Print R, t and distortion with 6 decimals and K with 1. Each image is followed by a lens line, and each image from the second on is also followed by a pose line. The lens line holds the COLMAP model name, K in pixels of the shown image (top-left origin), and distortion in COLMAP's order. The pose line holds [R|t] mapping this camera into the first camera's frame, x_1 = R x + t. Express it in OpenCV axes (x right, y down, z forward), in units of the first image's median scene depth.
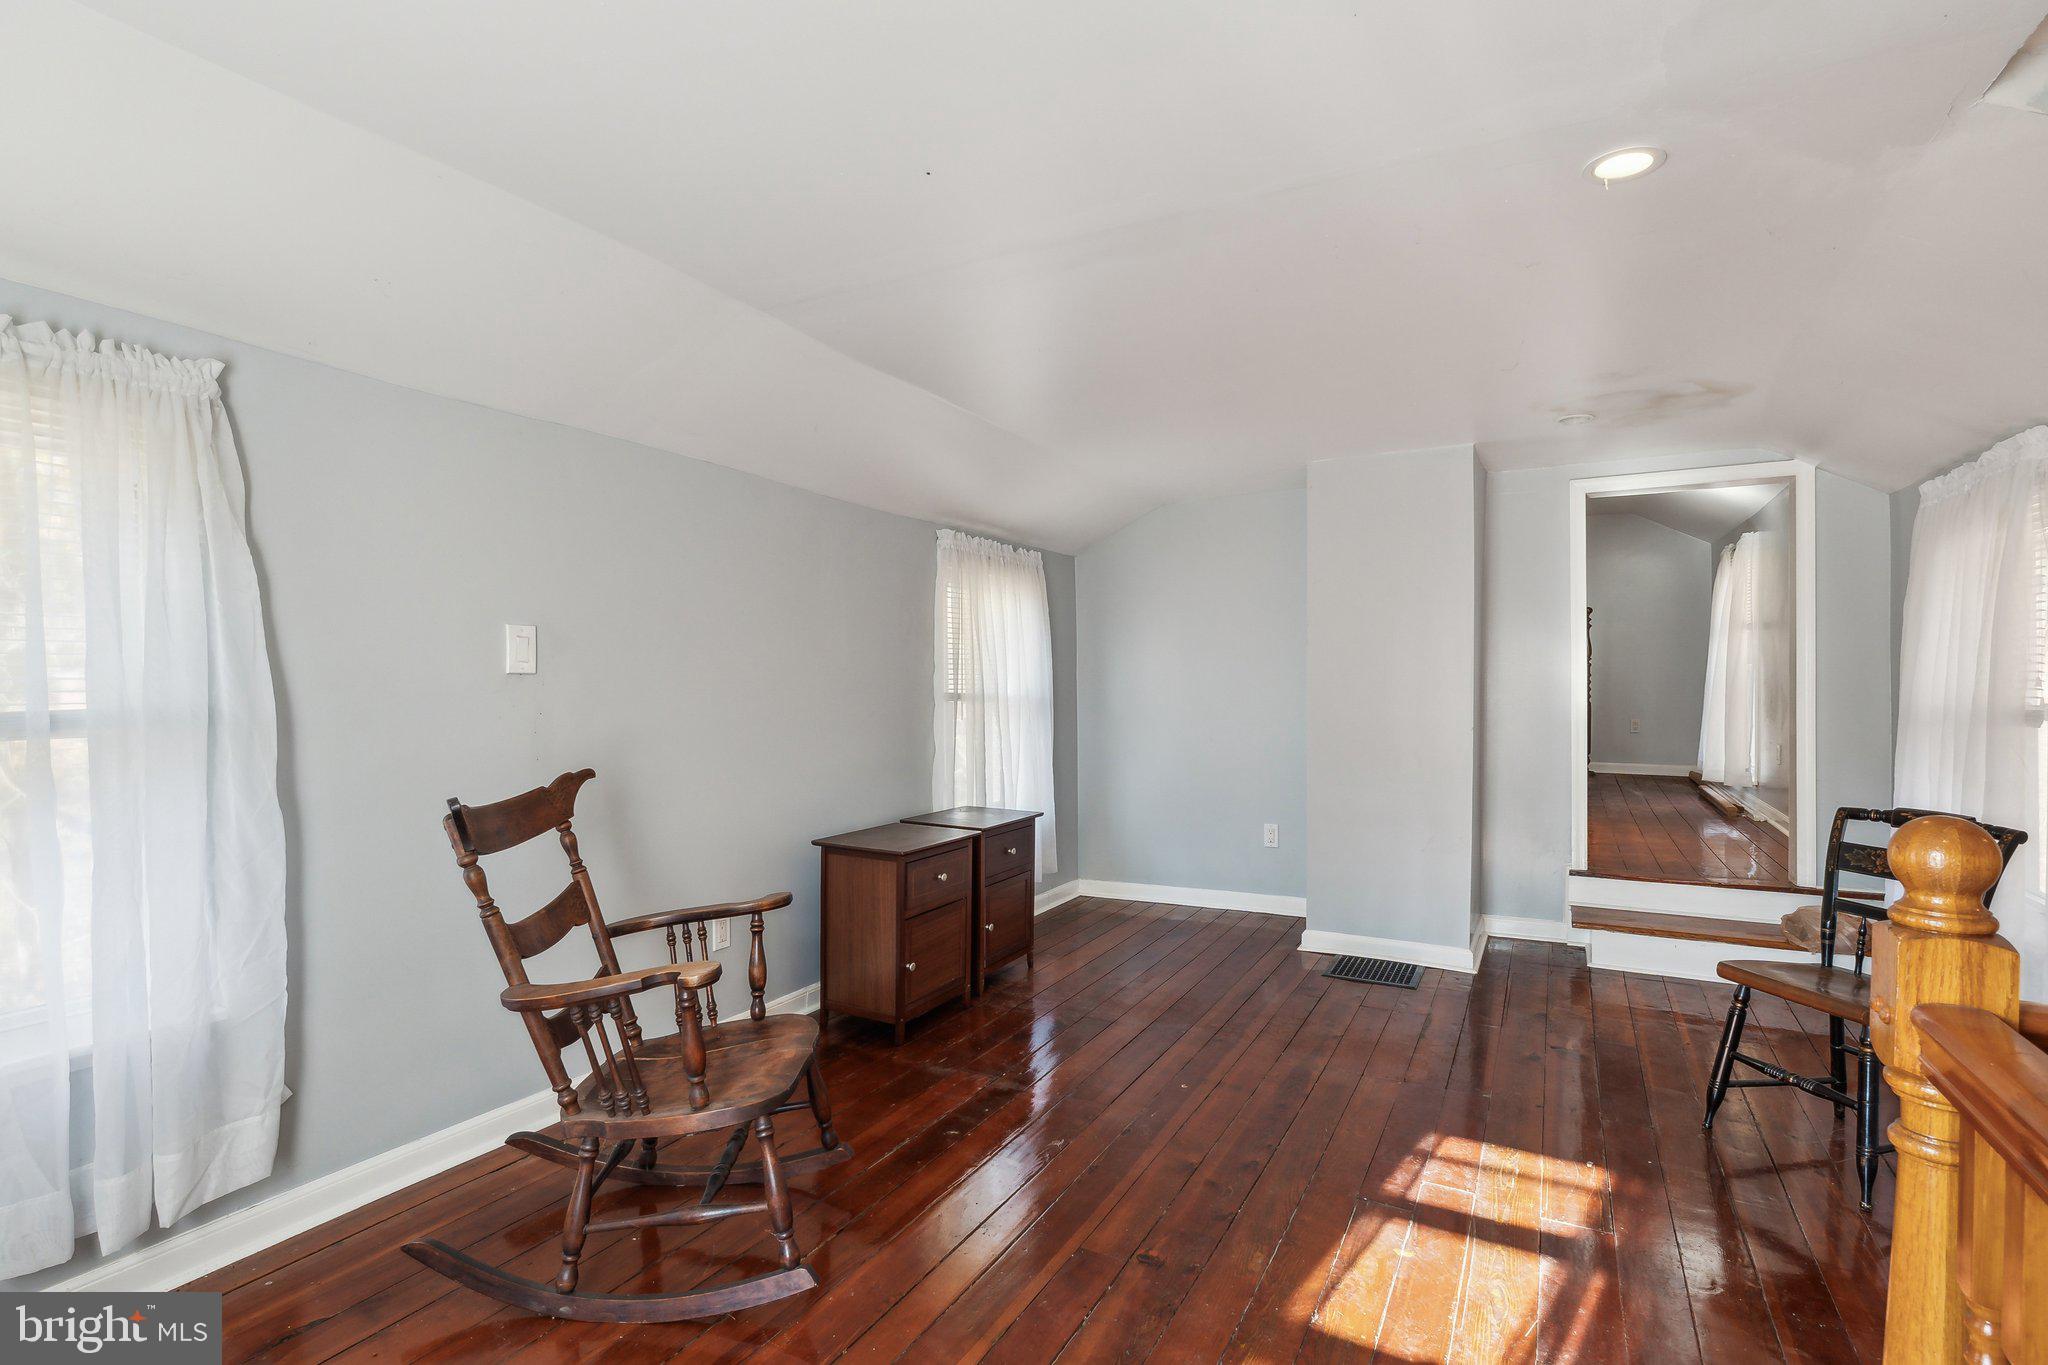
lens RADIAL K [[971.6, 0, 1016.4], [0, 971.6, 692.3], [0, 0, 1]] dist [-0.004111, -0.000044]
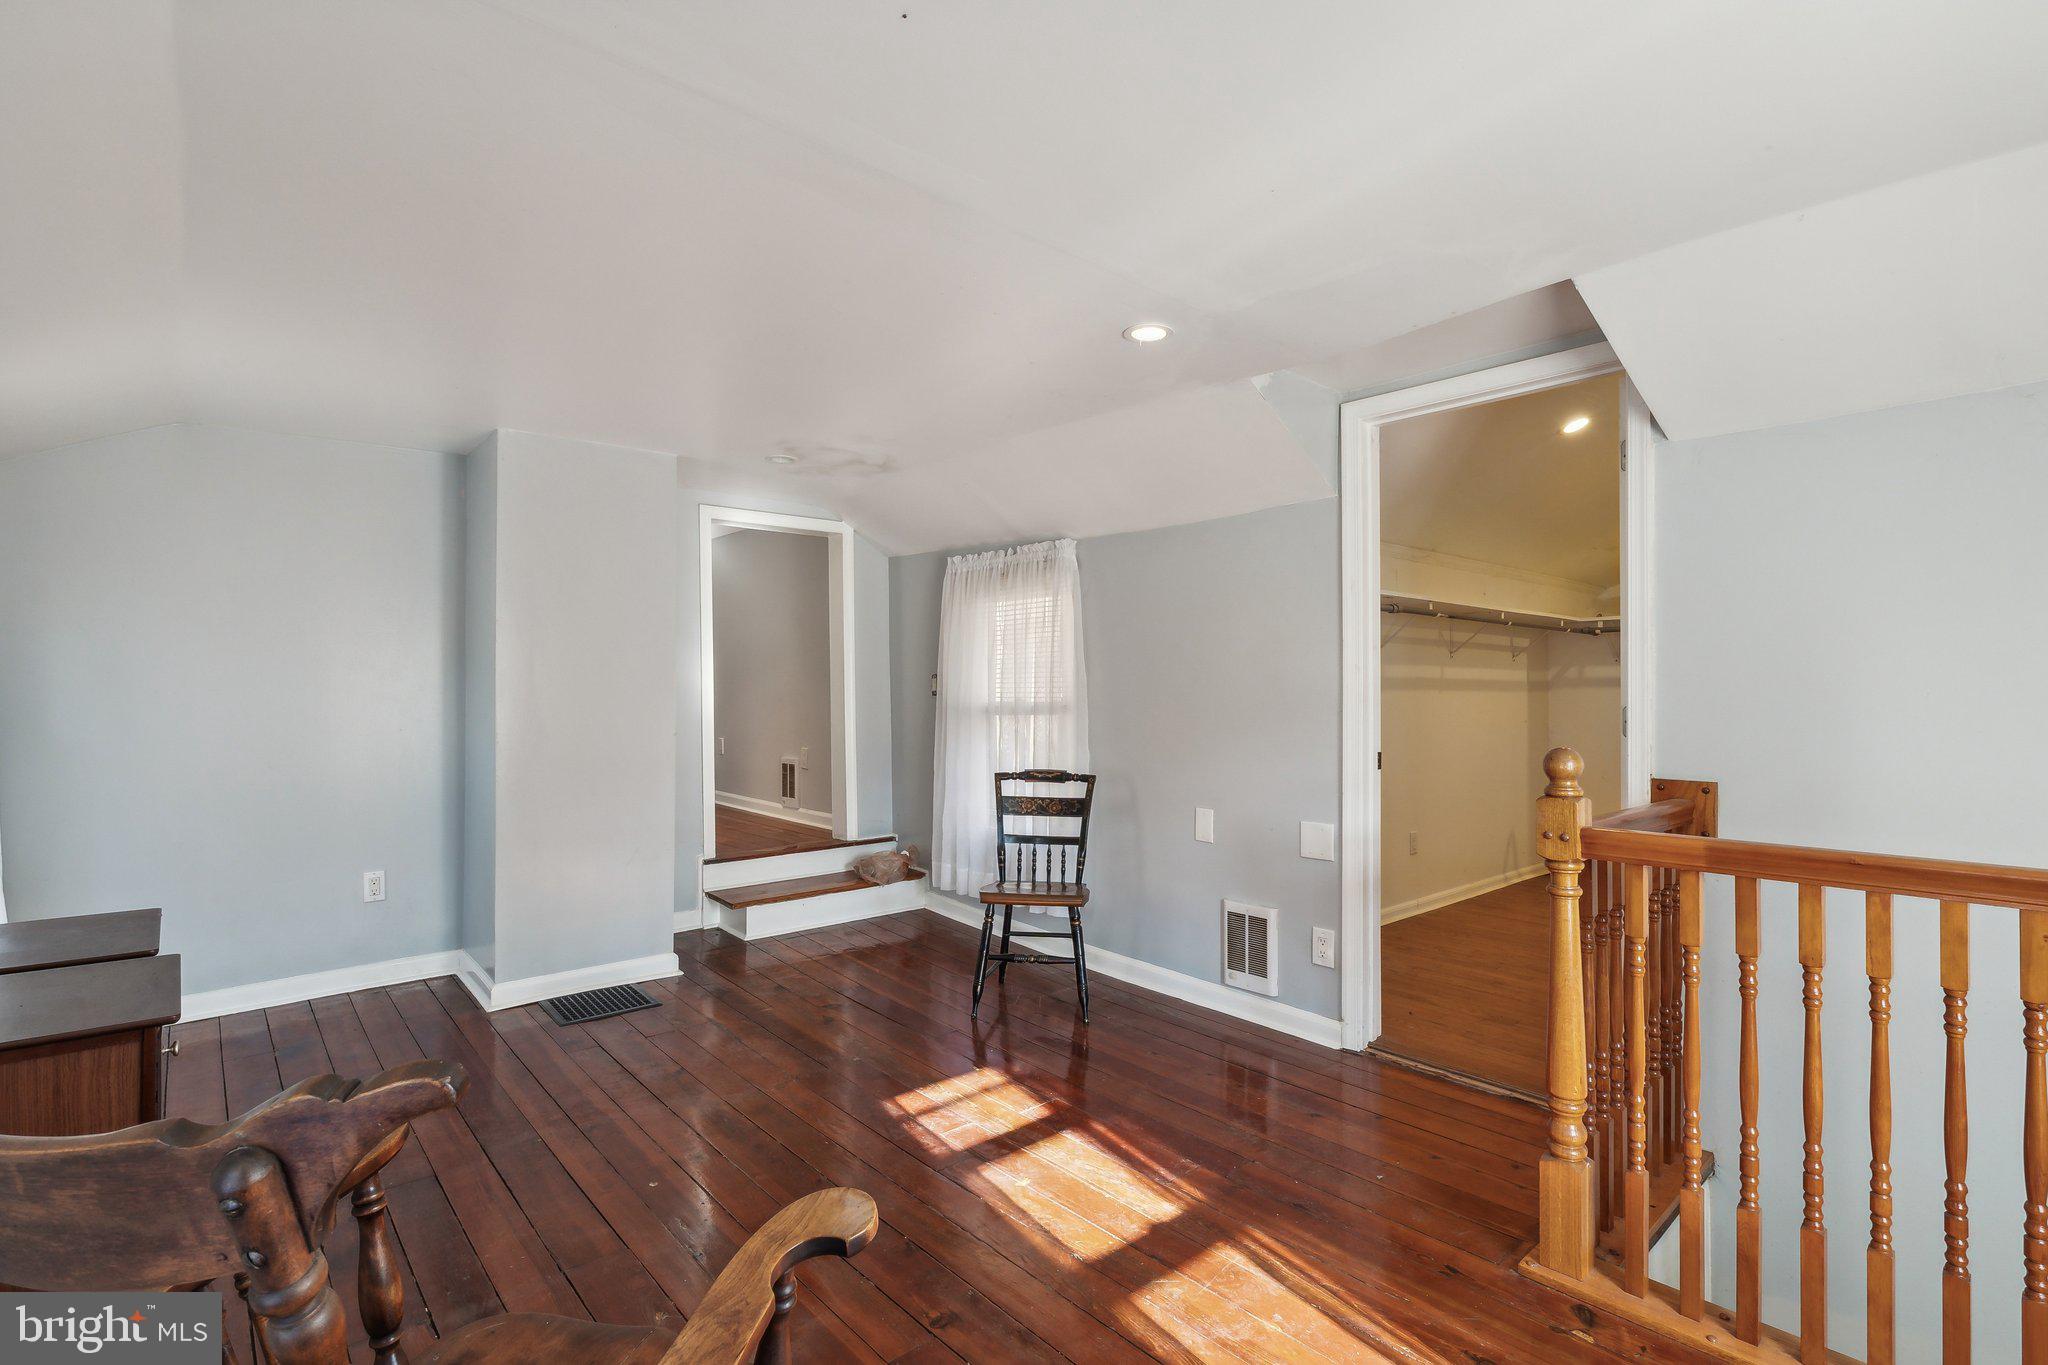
lens RADIAL K [[971.6, 0, 1018.8], [0, 971.6, 688.4], [0, 0, 1]] dist [-0.004111, -0.000044]
pose [[0.330811, 0.001480, 0.943696, -0.543962], [0.007429, 0.999964, -0.004172, -0.003551], [-0.943668, 0.008391, 0.330788, 0.486120]]
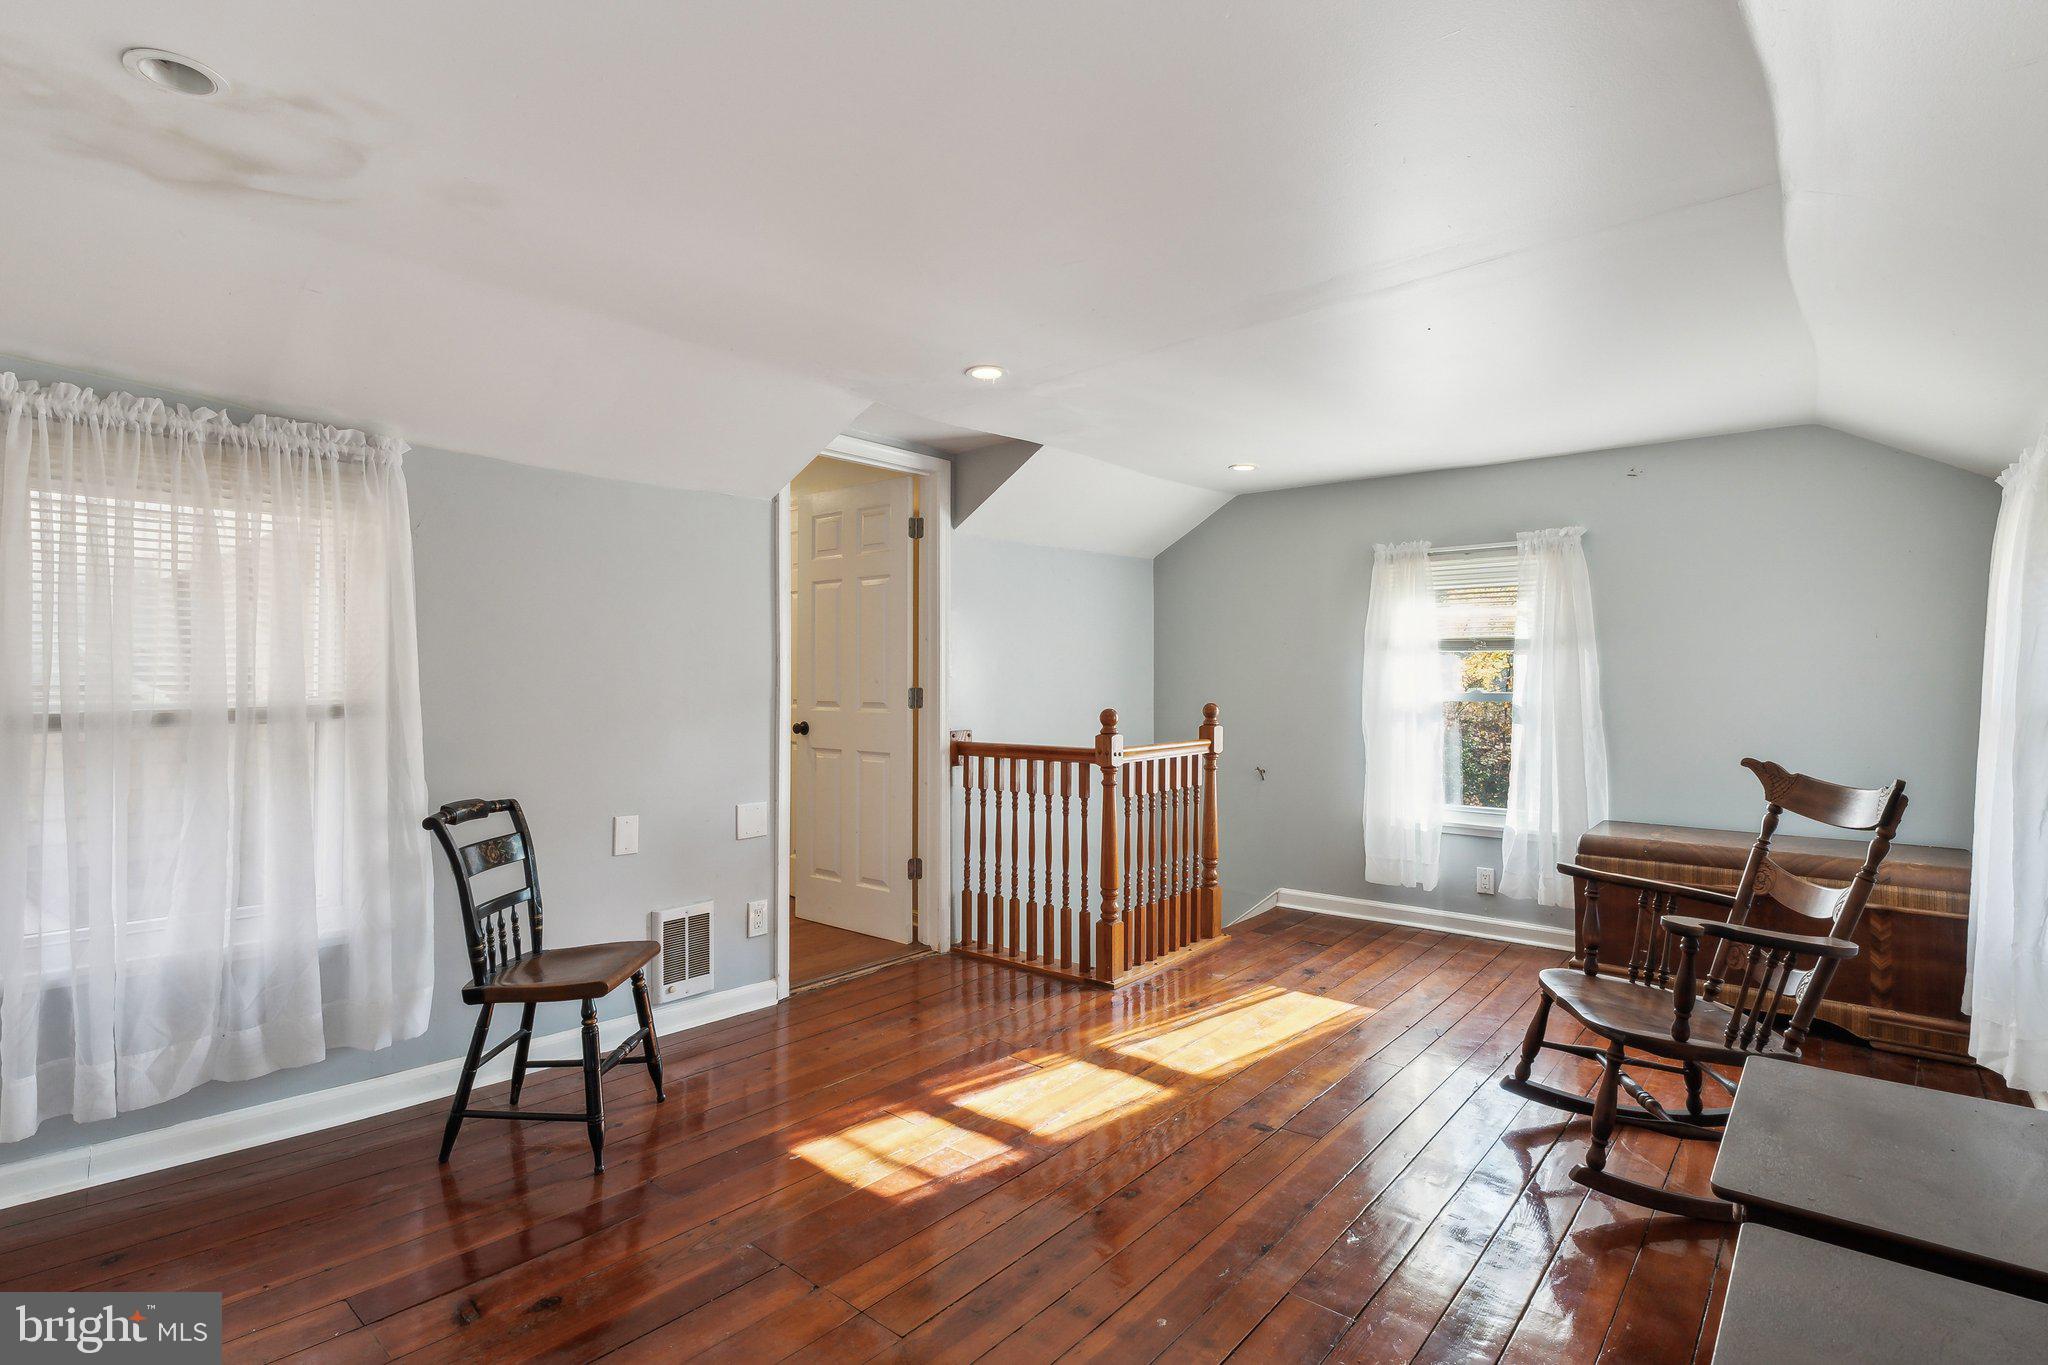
lens RADIAL K [[971.6, 0, 1030.2], [0, 971.6, 680.3], [0, 0, 1]] dist [-0.004111, -0.000044]
pose [[-0.981628, -0.001276, 0.190801, 0.150877], [0.000513, 0.999956, 0.009327, -0.013634], [-0.190805, 0.009253, -0.981584, 1.793705]]
